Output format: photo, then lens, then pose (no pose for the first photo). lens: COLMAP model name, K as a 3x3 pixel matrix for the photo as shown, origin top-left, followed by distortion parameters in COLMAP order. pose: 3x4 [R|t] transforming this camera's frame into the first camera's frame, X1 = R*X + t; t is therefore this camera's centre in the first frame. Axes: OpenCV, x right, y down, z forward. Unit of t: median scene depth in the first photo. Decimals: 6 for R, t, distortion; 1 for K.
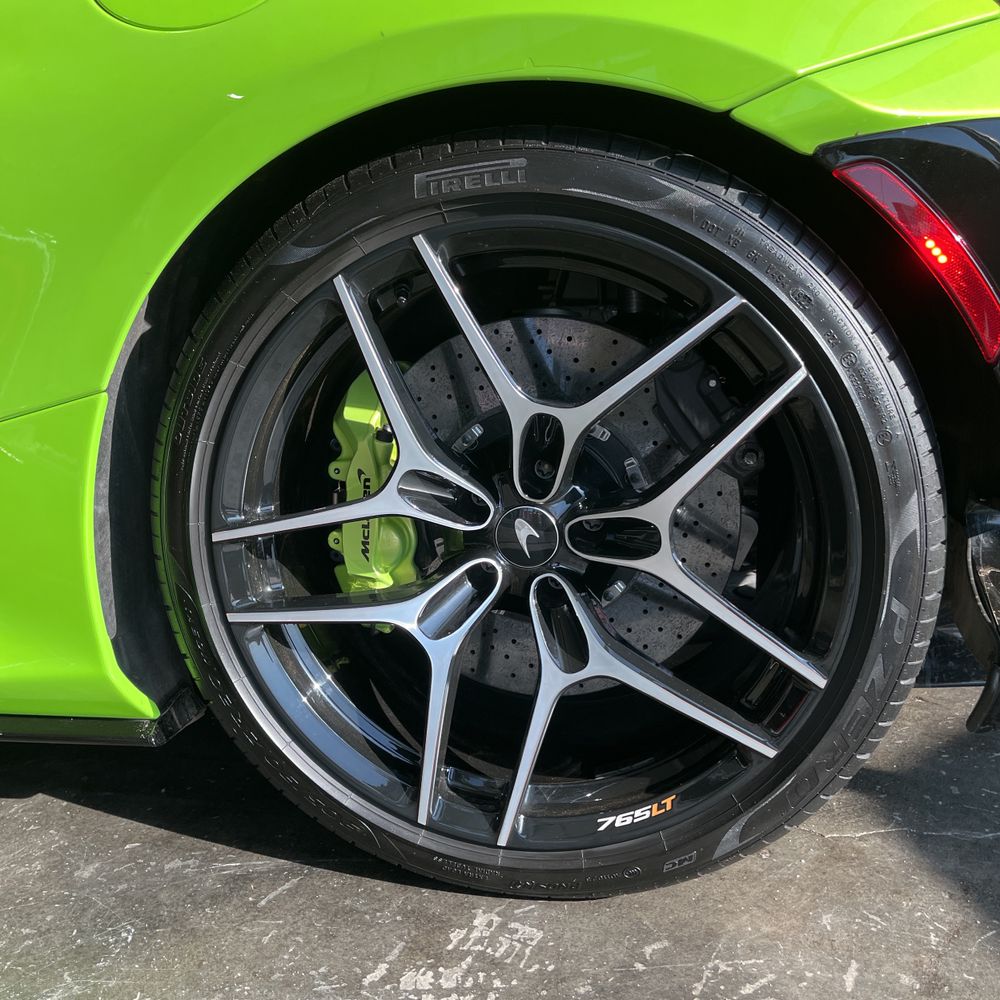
lens RADIAL K [[989.9, 0, 500.0], [0, 989.9, 500.0], [0, 0, 1]] dist [0.032218, -0.034568]
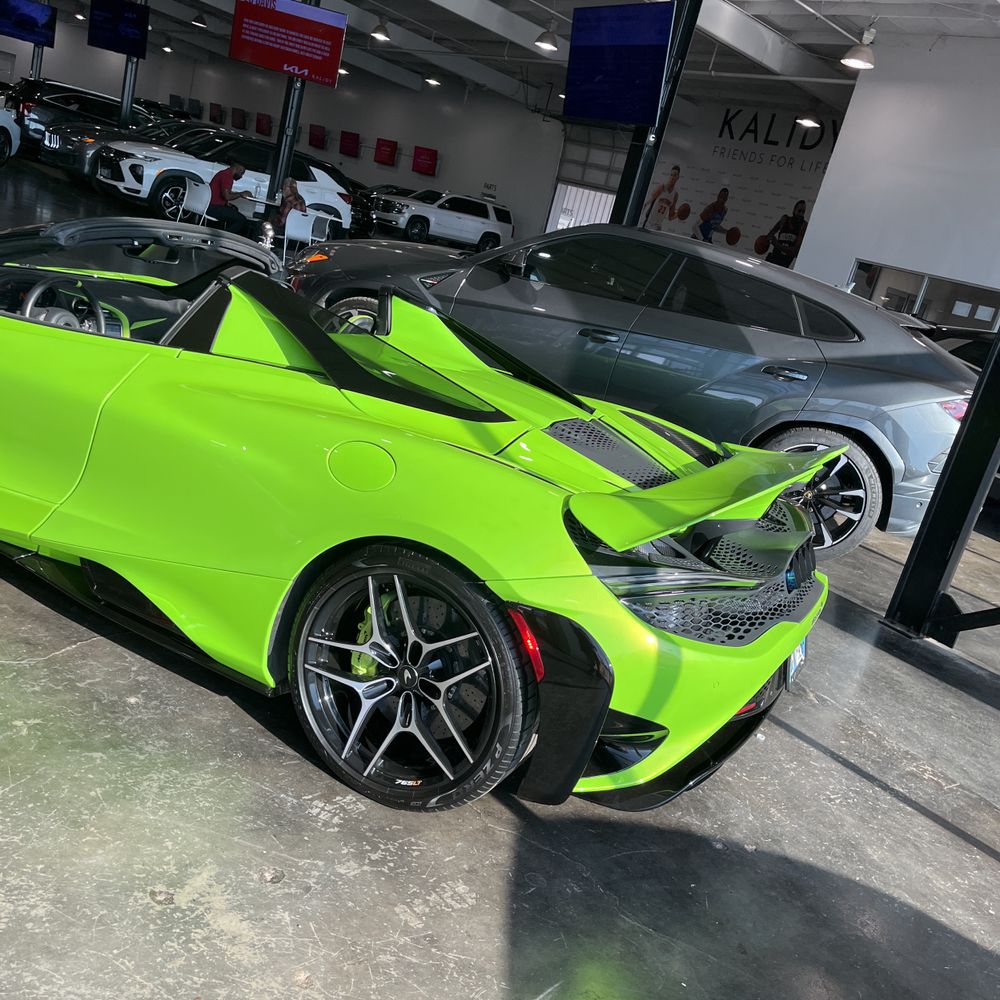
lens RADIAL K [[989.9, 0, 500.0], [0, 989.9, 500.0], [0, 0, 1]] dist [0.032218, -0.034568]
pose [[0.924010, 0.326152, -0.199577, 0.678689], [-0.329498, 0.944000, 0.017175, -0.580161], [0.194002, 0.049890, 0.979732, -1.767651]]
